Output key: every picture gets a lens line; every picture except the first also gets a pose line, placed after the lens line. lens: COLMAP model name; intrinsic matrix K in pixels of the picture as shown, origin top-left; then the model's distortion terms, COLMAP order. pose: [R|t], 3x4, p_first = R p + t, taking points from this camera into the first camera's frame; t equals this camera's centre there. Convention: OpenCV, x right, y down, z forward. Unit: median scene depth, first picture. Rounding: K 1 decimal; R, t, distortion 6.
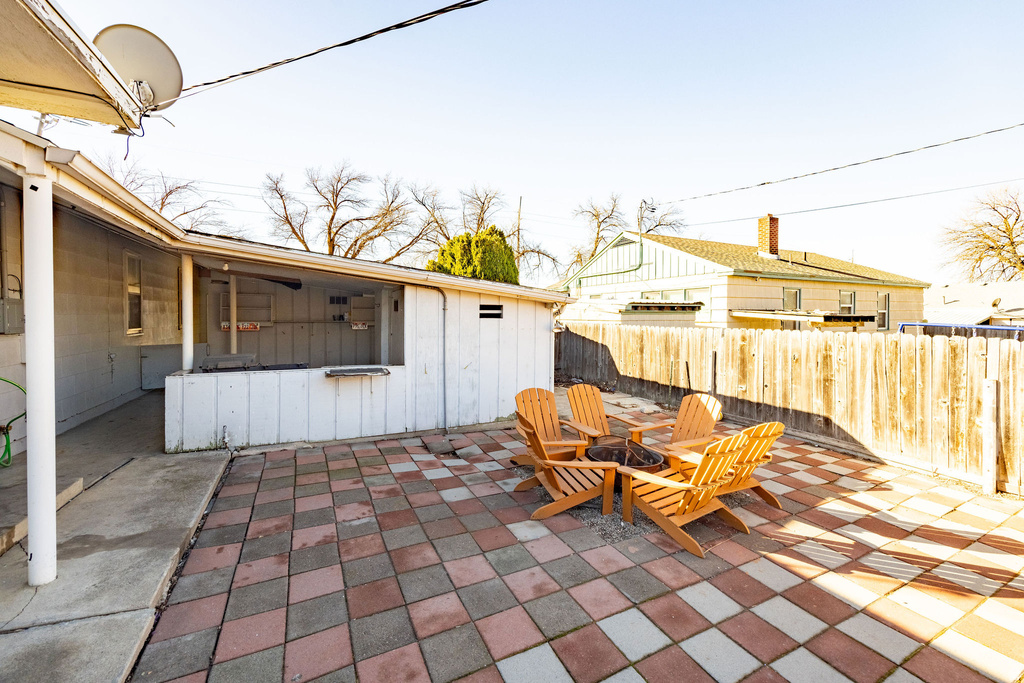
lens RADIAL K [[412.4, 0, 524.6], [0, 412.4, 318.0], [0, 0, 1]] dist [-0.004557, 0.000371]
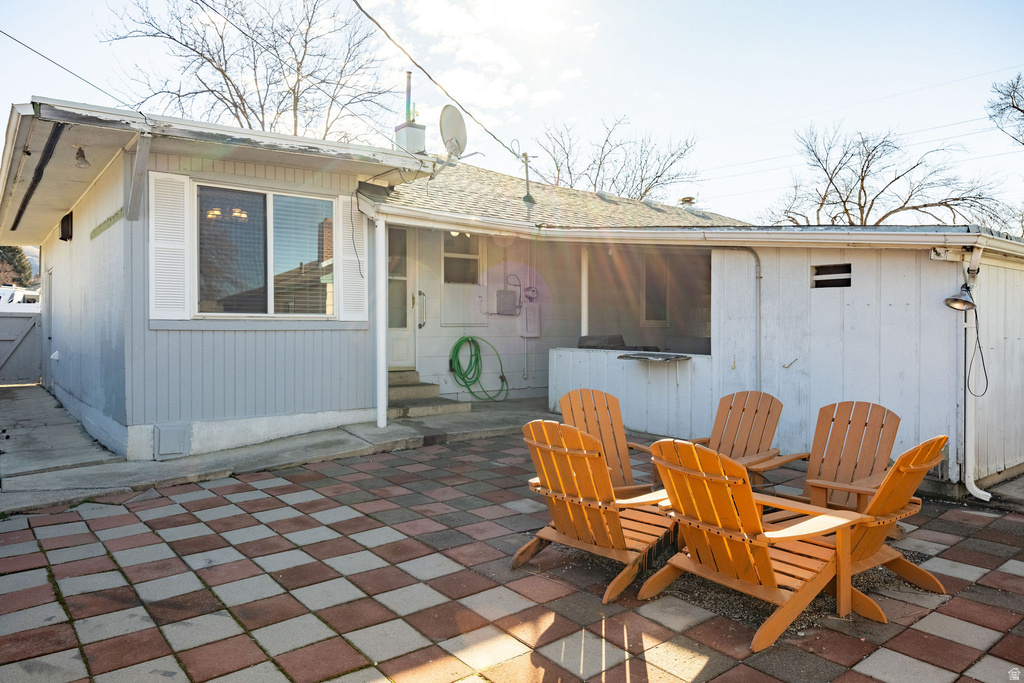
lens RADIAL K [[675.7, 0, 503.3], [0, 675.7, 339.1], [0, 0, 1]] dist [-0.000439, -0.002455]
pose [[0.192335, 0.013166, -0.981241, 0.854460], [-0.005586, 0.999908, 0.012321, 0.071515], [0.981313, 0.003112, 0.192391, 0.381531]]
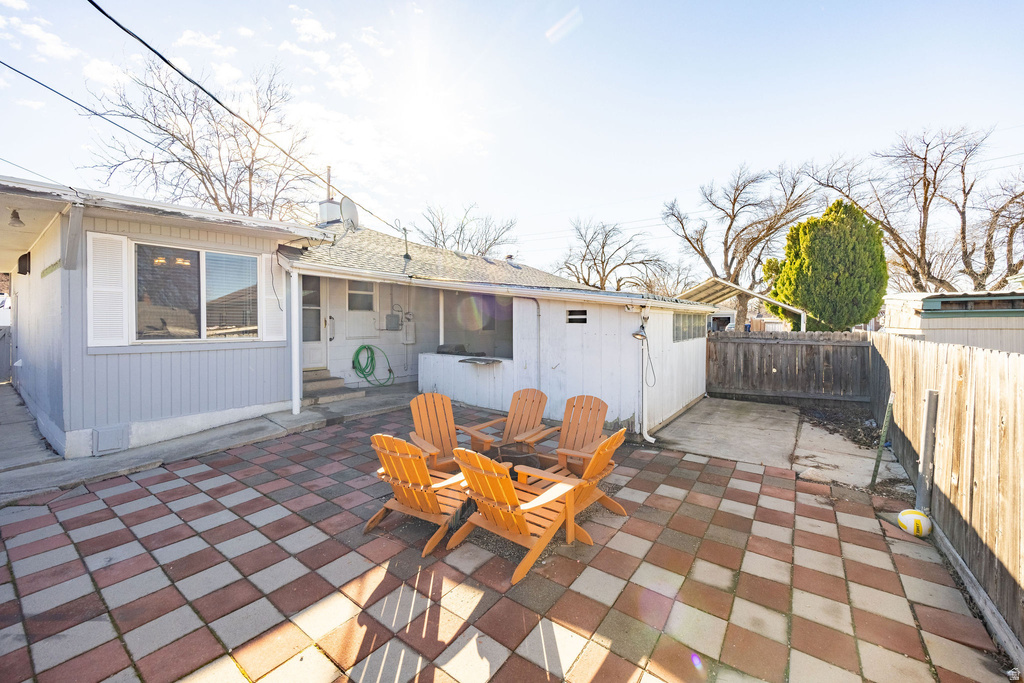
lens RADIAL K [[398.6, 0, 522.4], [0, 398.6, 329.2], [0, 0, 1]] dist [-0.002193, -0.000328]
pose [[0.457162, 0.009997, -0.889327, 0.817769], [-0.003697, 0.999950, 0.009340, 0.007291], [0.889376, -0.000983, 0.457176, 0.457427]]
